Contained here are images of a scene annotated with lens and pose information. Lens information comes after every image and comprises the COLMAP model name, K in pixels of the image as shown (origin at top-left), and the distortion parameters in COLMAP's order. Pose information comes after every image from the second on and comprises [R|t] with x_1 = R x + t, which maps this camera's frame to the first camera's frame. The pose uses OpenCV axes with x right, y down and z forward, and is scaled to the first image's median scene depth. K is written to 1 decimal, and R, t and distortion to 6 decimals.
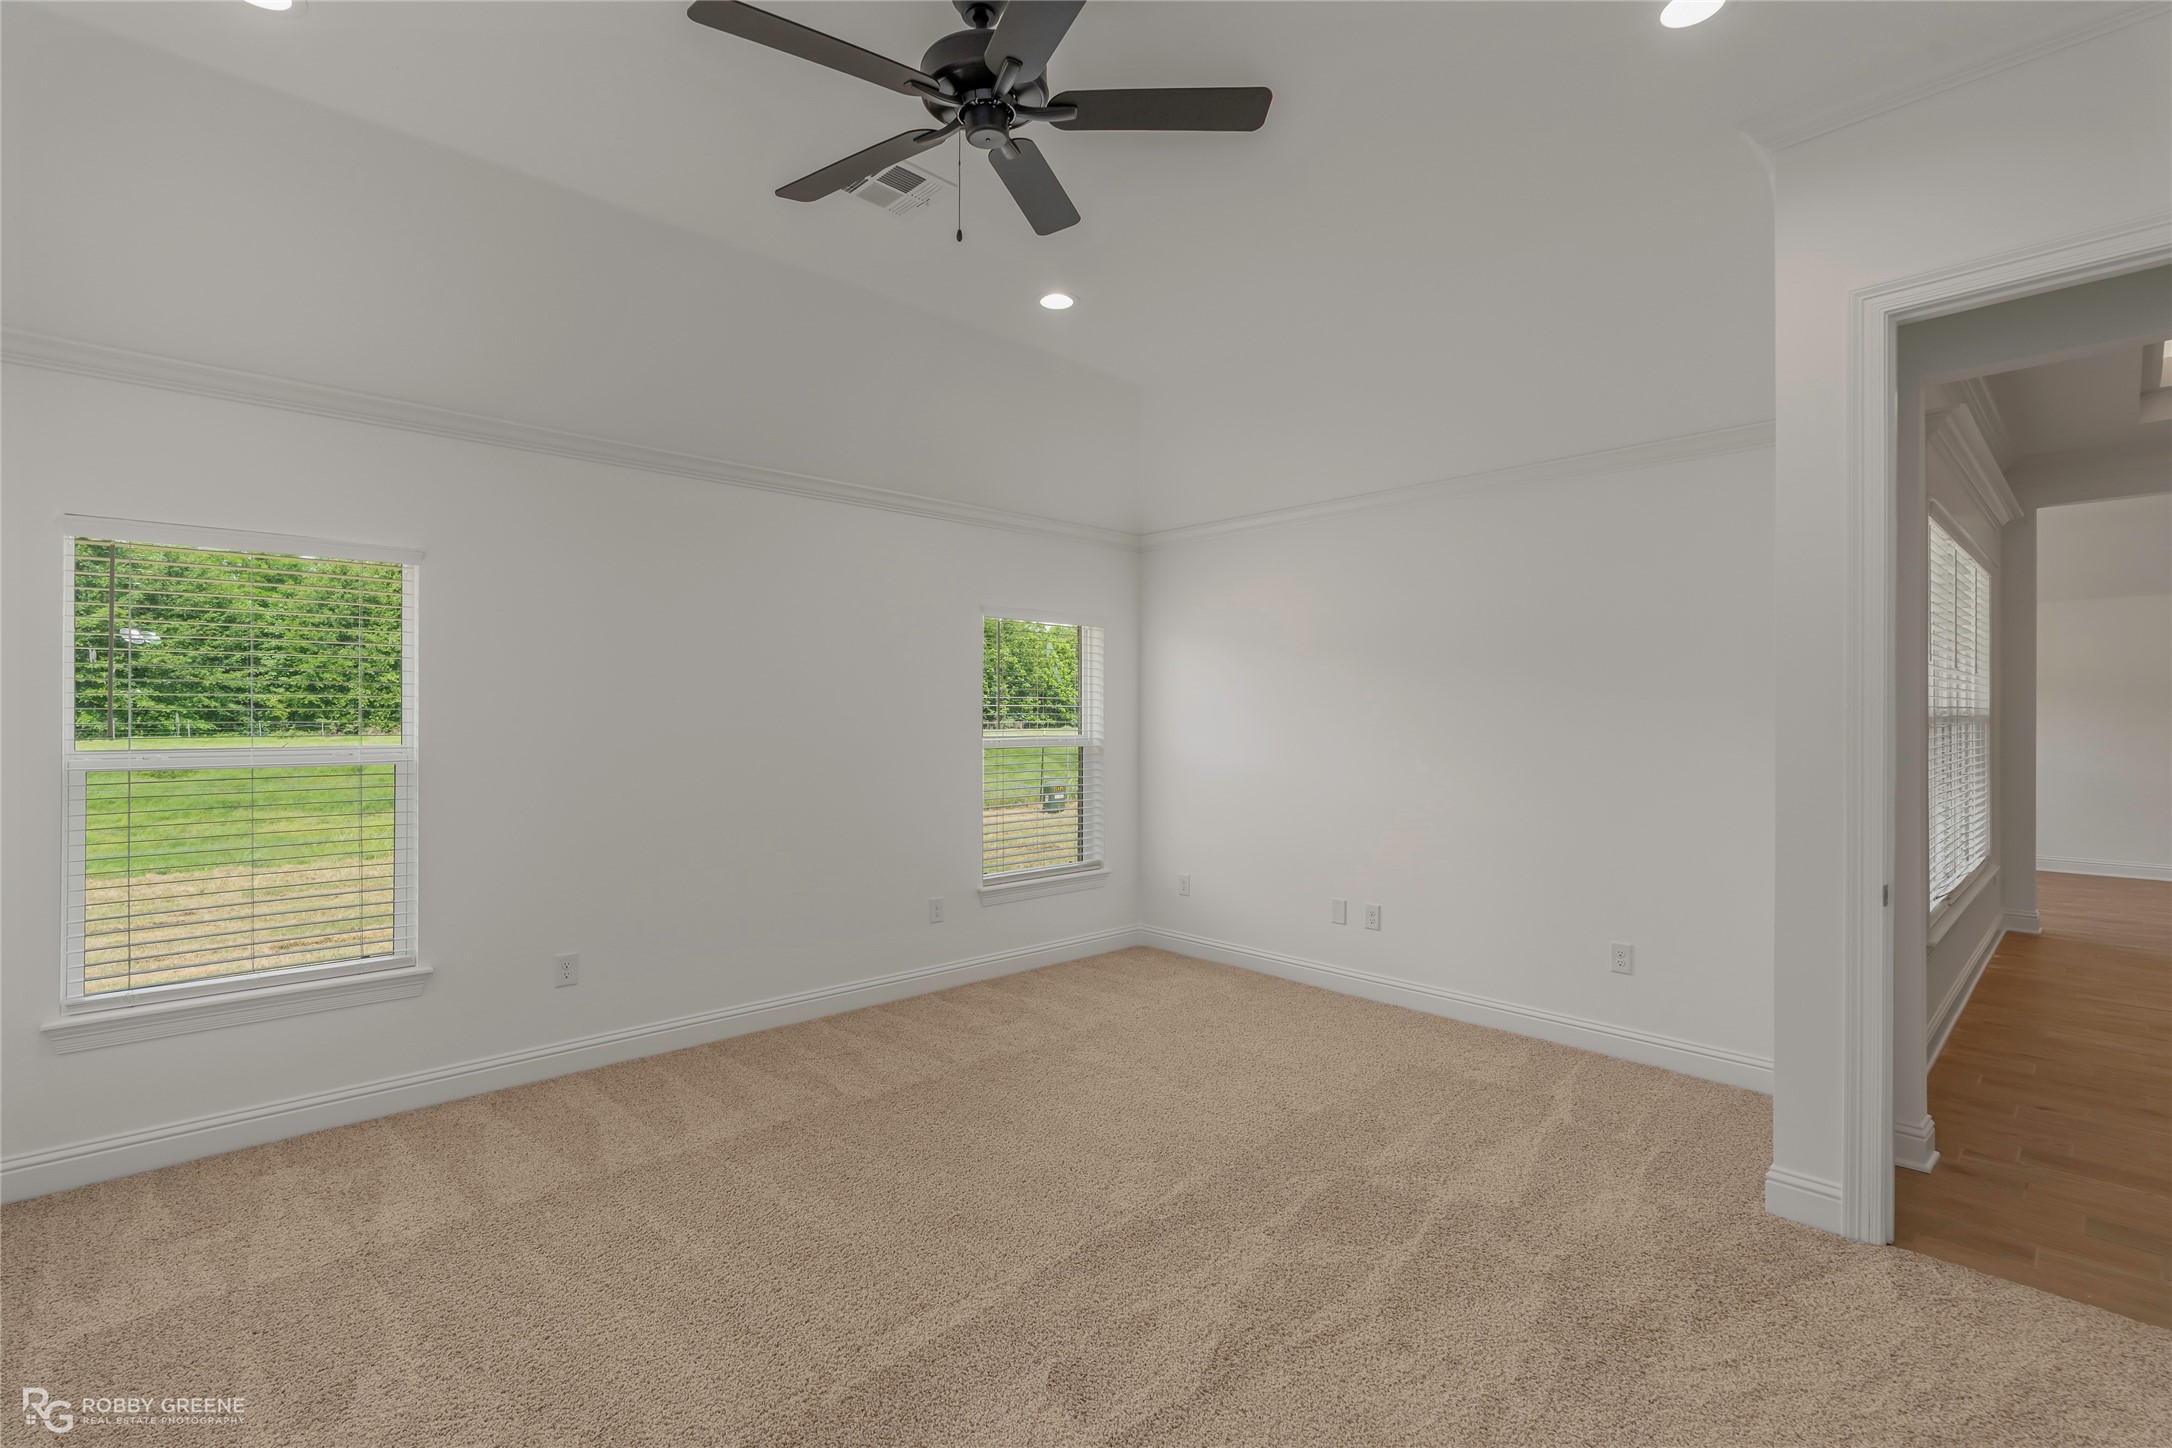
lens RADIAL K [[992.9, 0, 1086.0], [0, 992.9, 724.0], [0, 0, 1]] dist [-0.000910, -0.000025]
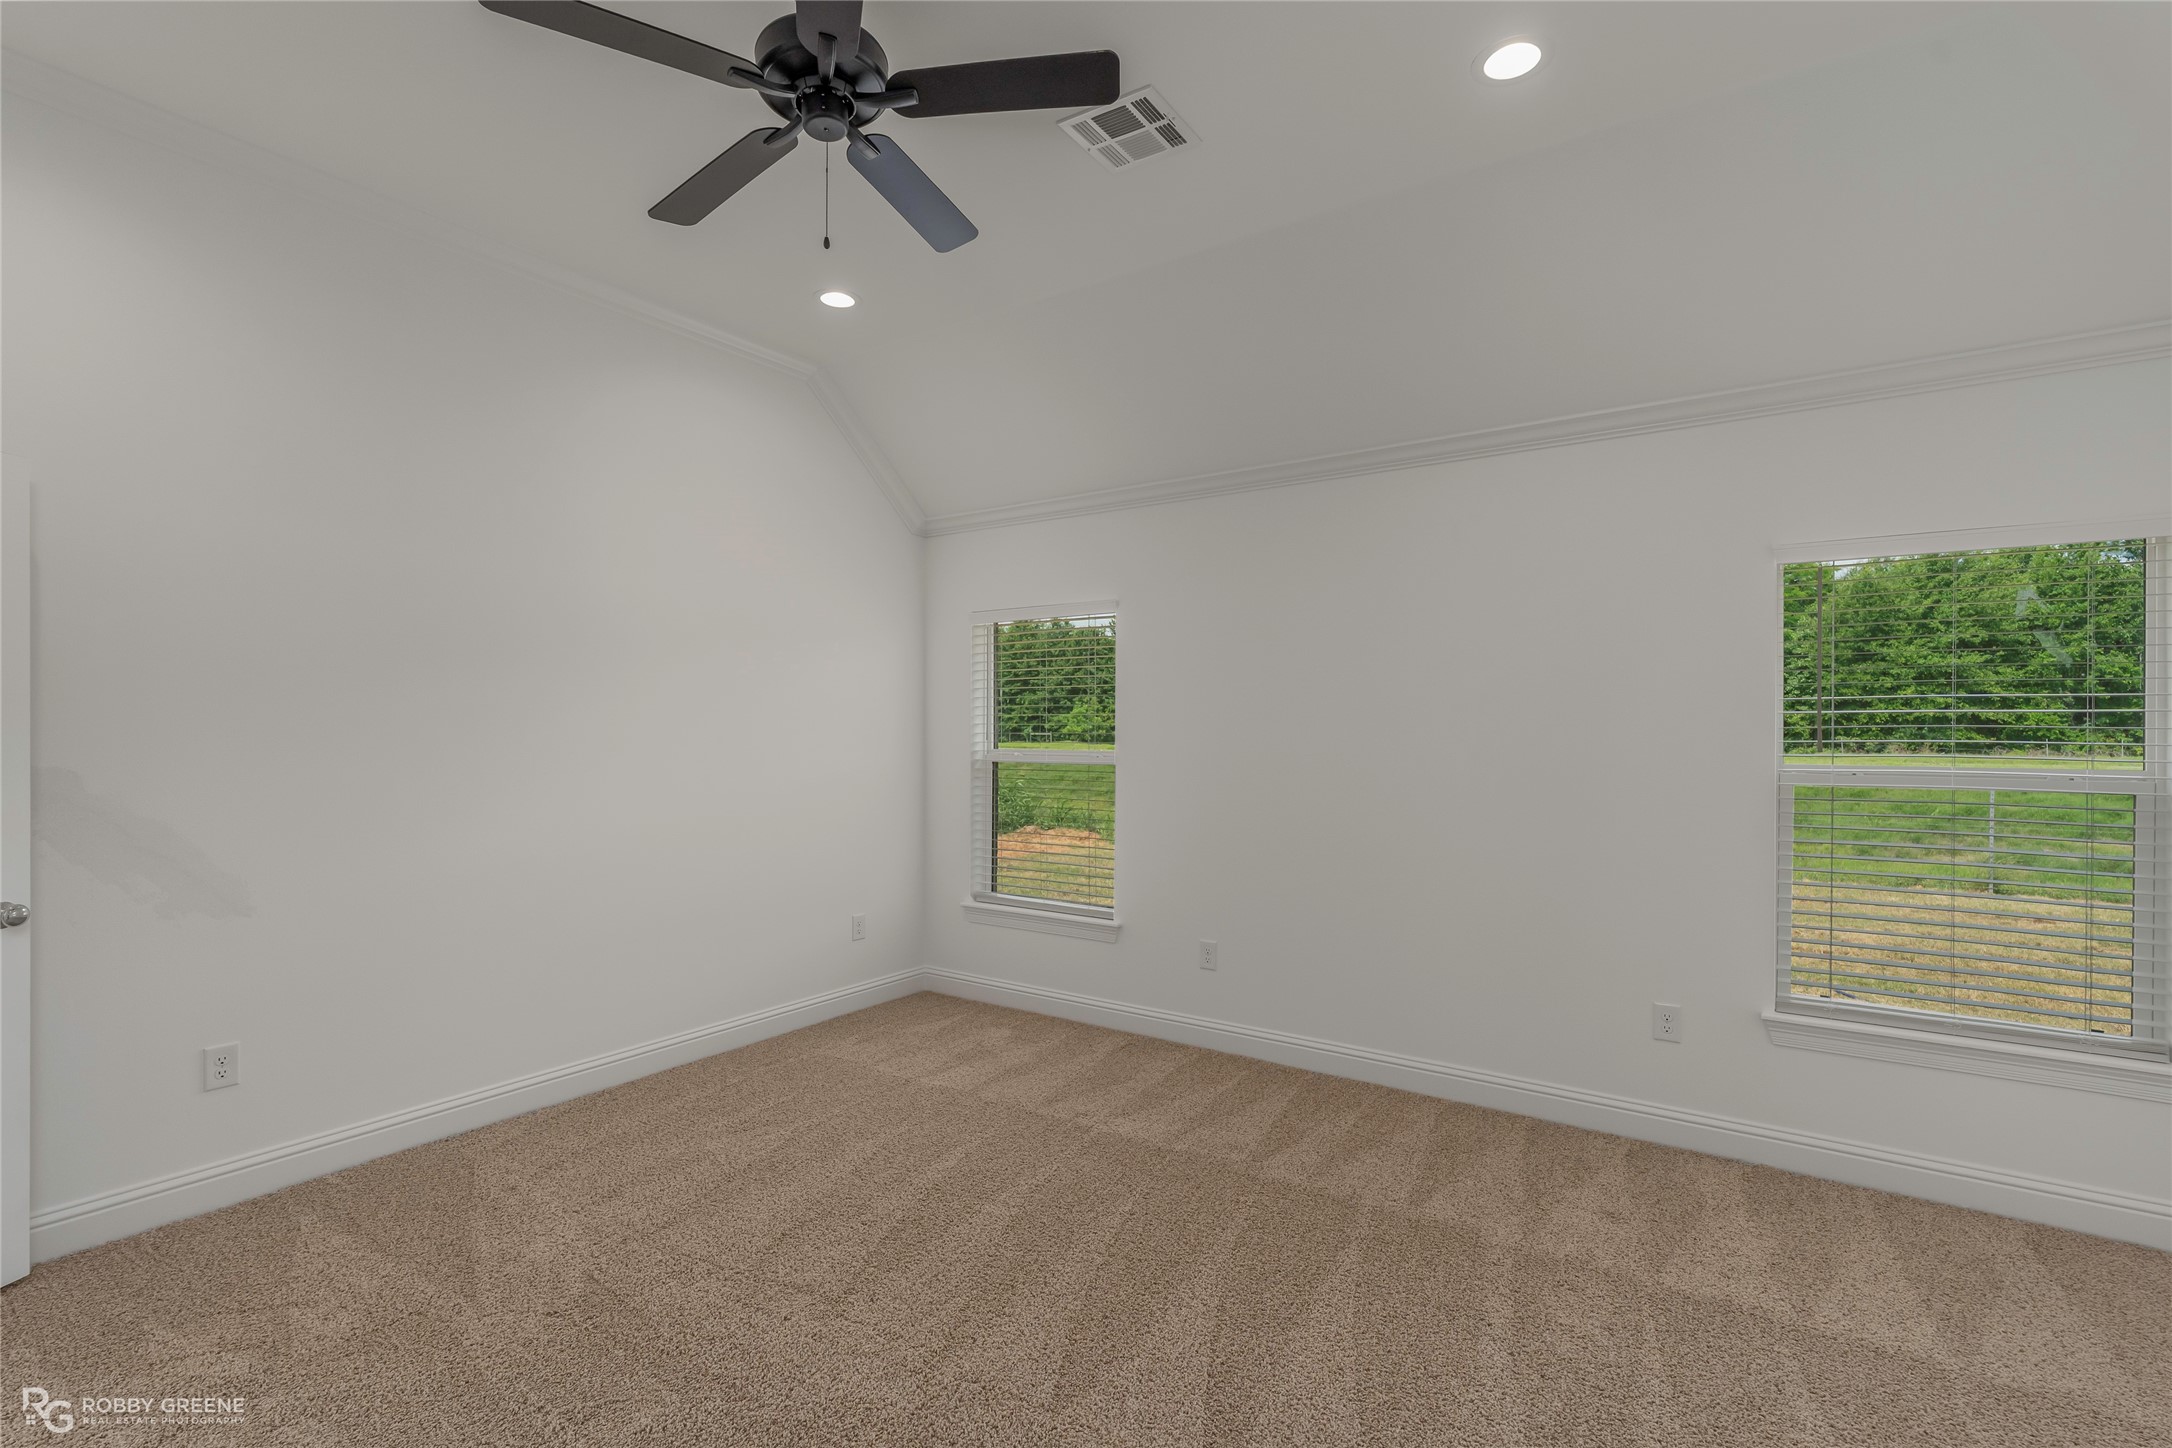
lens RADIAL K [[992.9, 0, 1086.0], [0, 992.9, 724.0], [0, 0, 1]] dist [-0.000910, -0.000025]
pose [[0.201657, -0.006812, -0.979433, 0.492729], [-0.009863, 0.999911, -0.008985, -0.003537], [0.979407, 0.011472, 0.201572, 0.562728]]
